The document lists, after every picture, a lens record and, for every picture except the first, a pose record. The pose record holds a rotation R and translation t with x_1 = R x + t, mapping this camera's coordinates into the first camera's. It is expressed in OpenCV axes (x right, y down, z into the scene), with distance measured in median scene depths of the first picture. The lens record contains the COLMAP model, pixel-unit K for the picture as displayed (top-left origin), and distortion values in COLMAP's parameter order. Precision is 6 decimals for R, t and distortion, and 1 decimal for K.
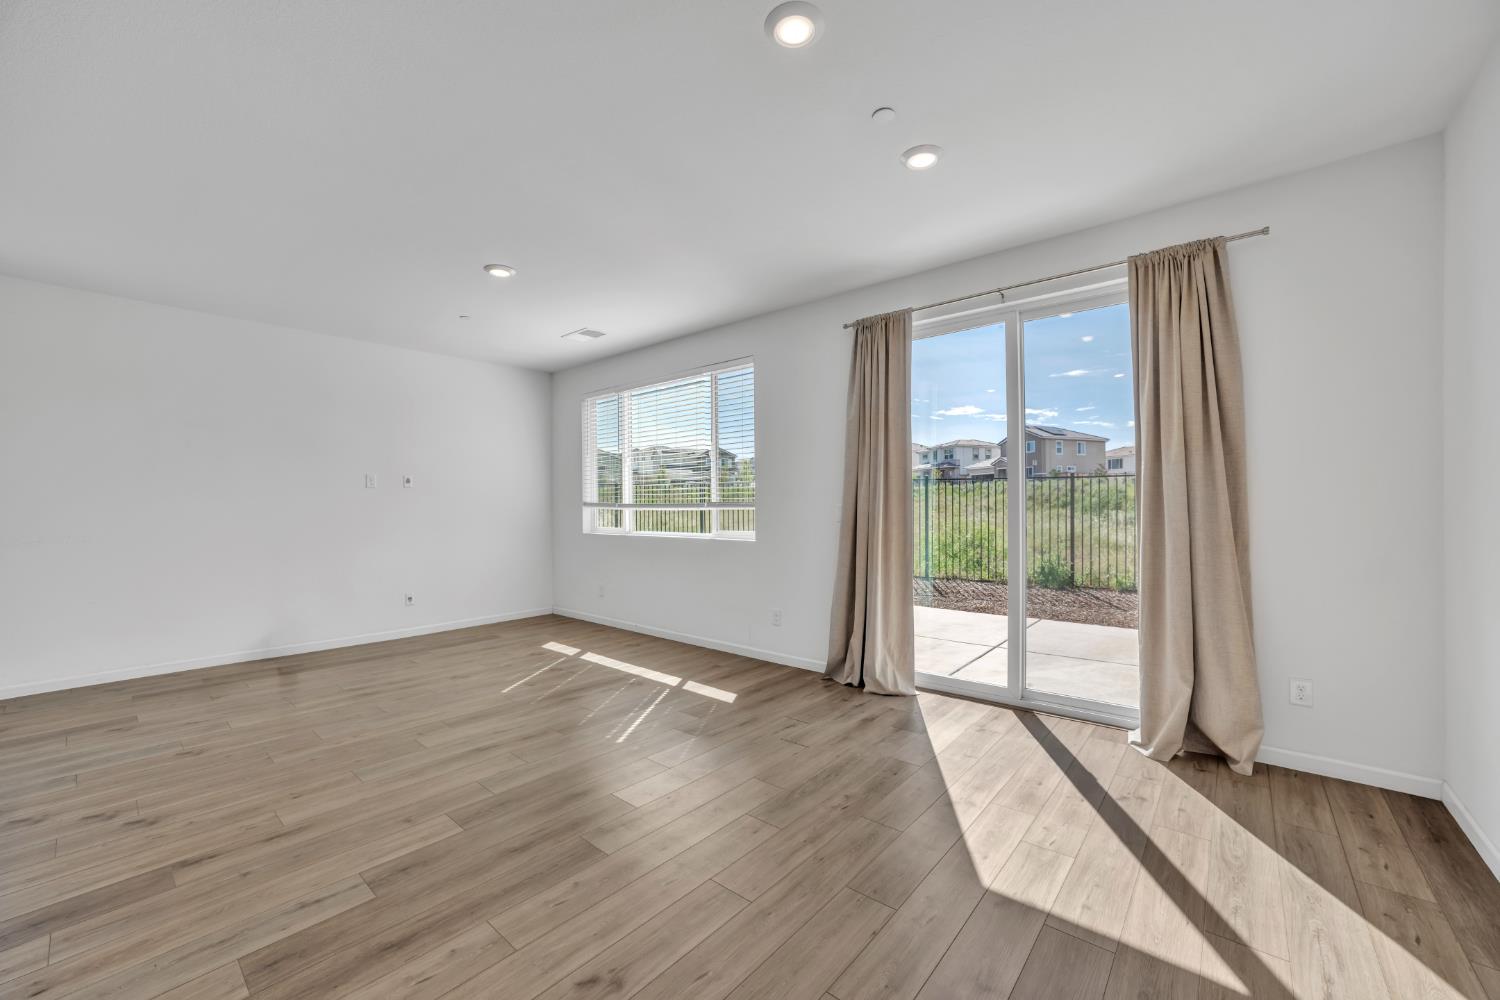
lens RADIAL K [[598.2, 0, 754.2], [0, 598.2, 503.4], [0, 0, 1]] dist [-0.031258, 0.007964]
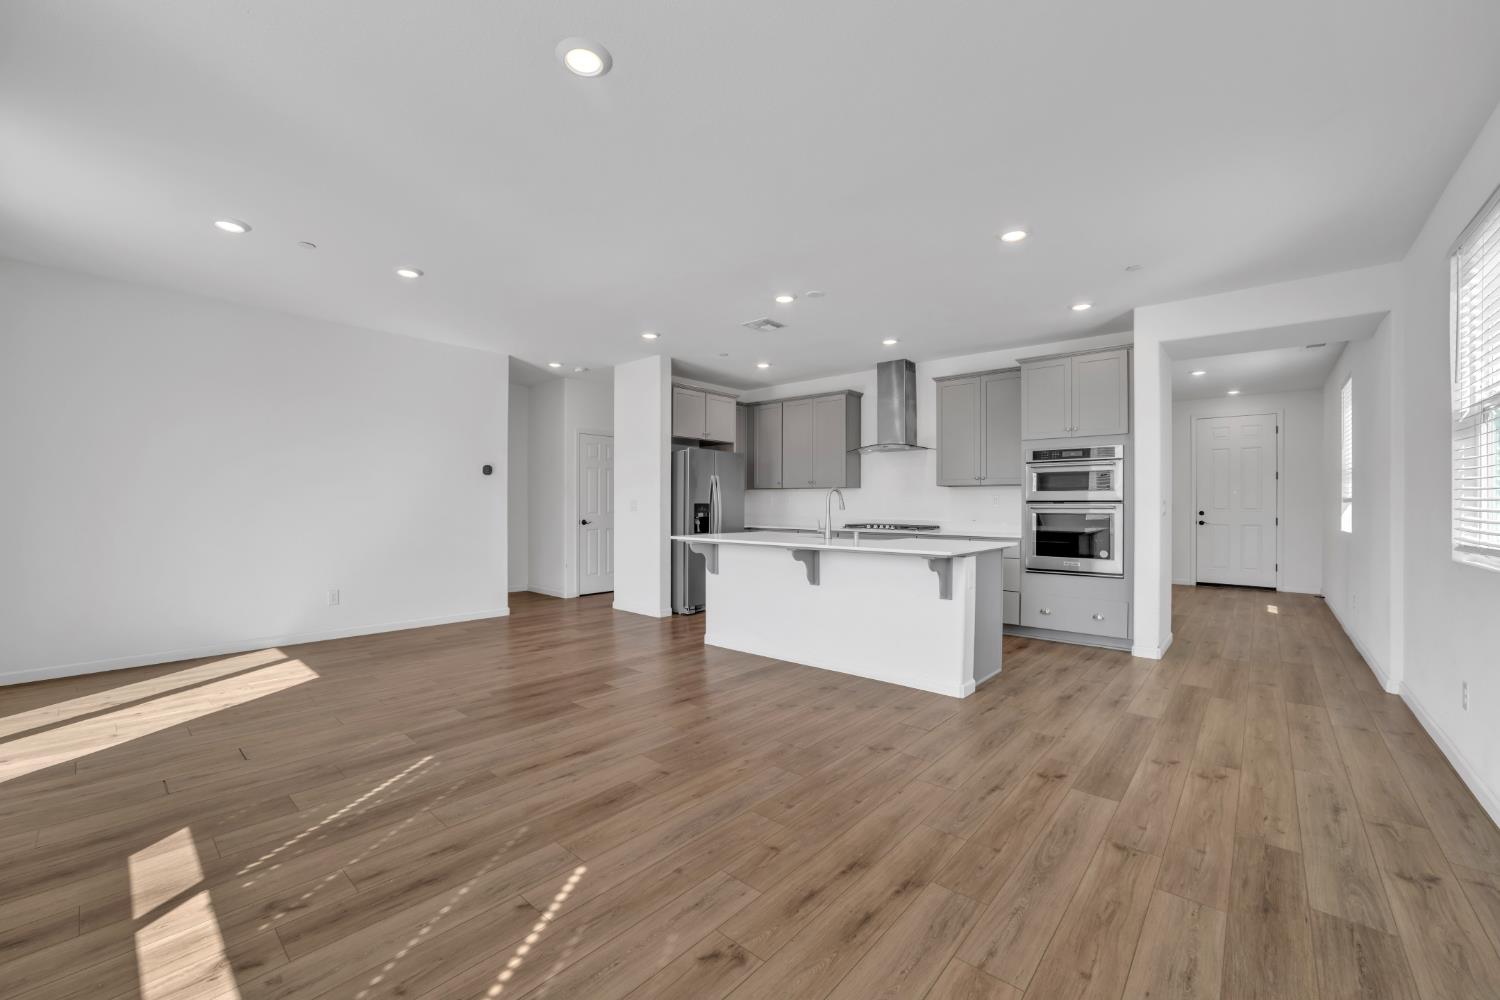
lens RADIAL K [[598.2, 0, 736.3], [0, 598.2, 500.7], [0, 0, 1]] dist [-0.031258, 0.007964]
pose [[-0.999551, 0.000090, 0.029969, -0.572561], [-0.000189, 0.999957, -0.009316, 0.021030], [-0.029969, -0.009318, -0.999507, 1.507700]]
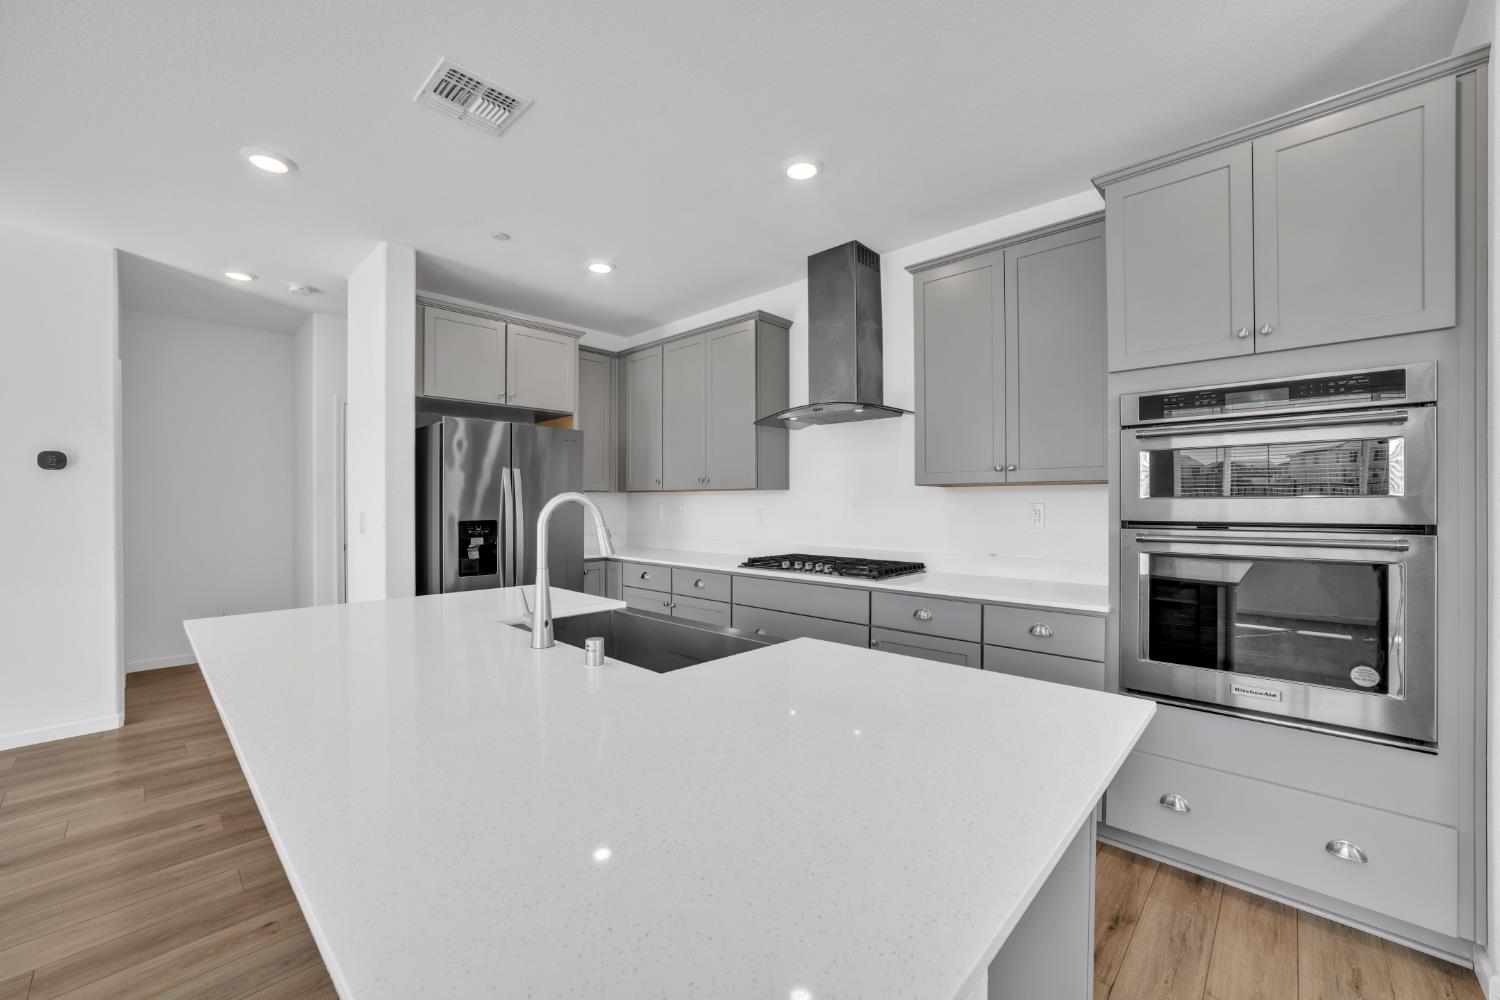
lens RADIAL K [[598.2, 0, 739.4], [0, 598.2, 495.7], [0, 0, 1]] dist [-0.031258, 0.007964]
pose [[-0.998248, 0.007264, 0.058727, -0.873944], [0.006423, 0.999874, -0.014502, -0.009402], [-0.058825, -0.014099, -0.998169, 0.697730]]
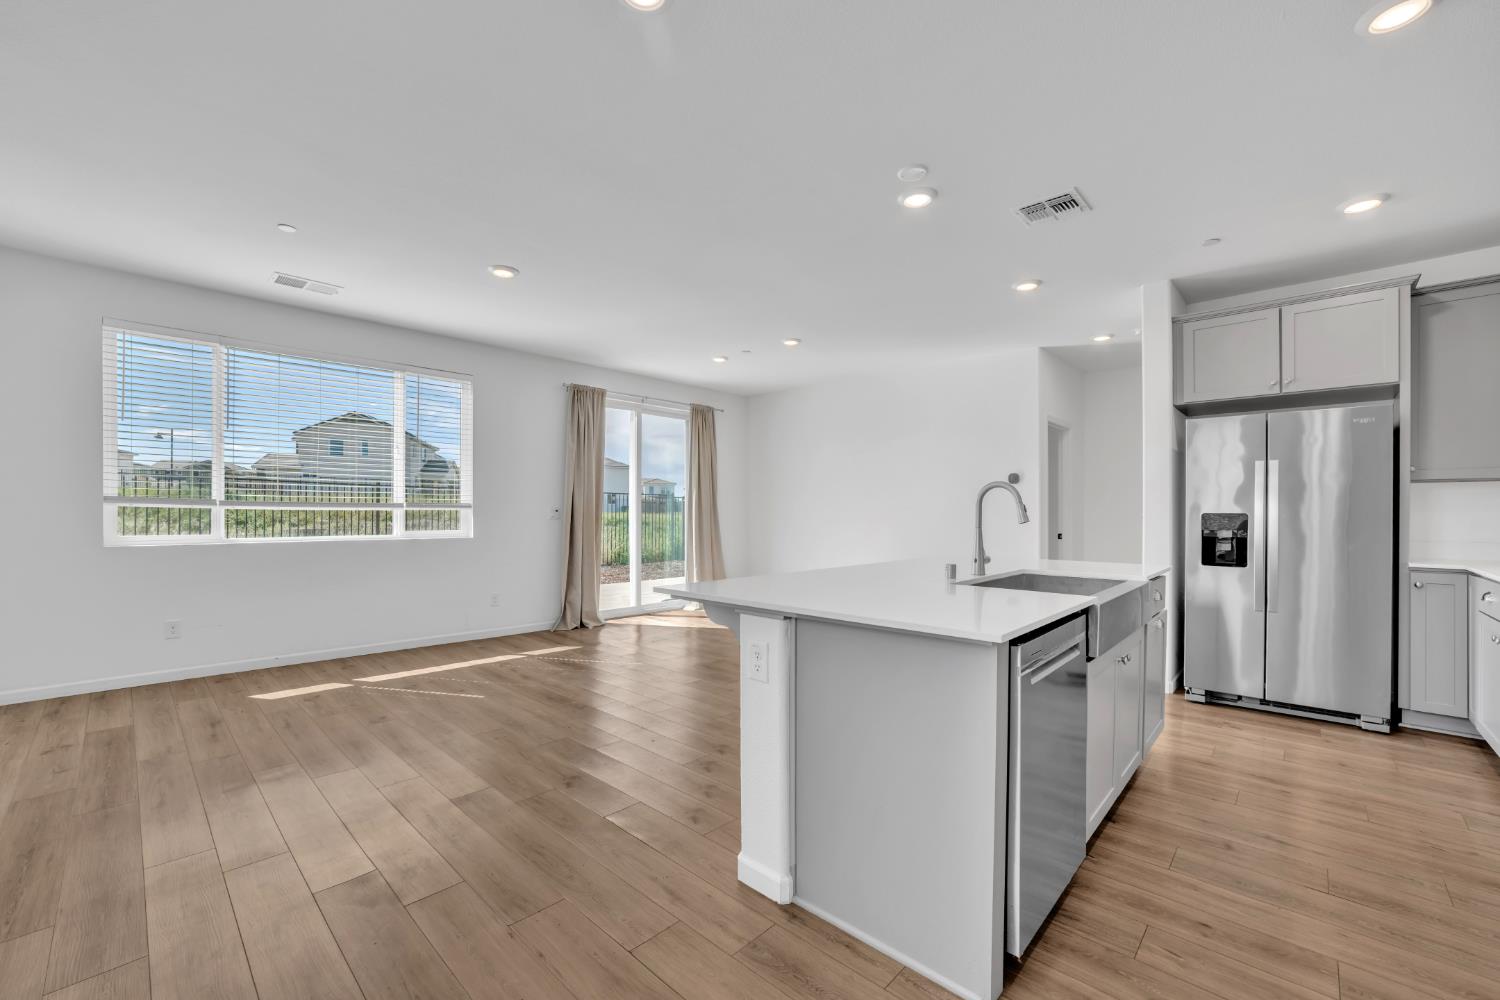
lens RADIAL K [[598.2, 0, 745.7], [0, 598.2, 510.1], [0, 0, 1]] dist [-0.031258, 0.007964]
pose [[0.051150, 0.007962, 0.998659, -1.391668], [-0.007377, 0.999944, -0.007595, 0.019514], [-0.998664, -0.006979, 0.051206, 0.528599]]
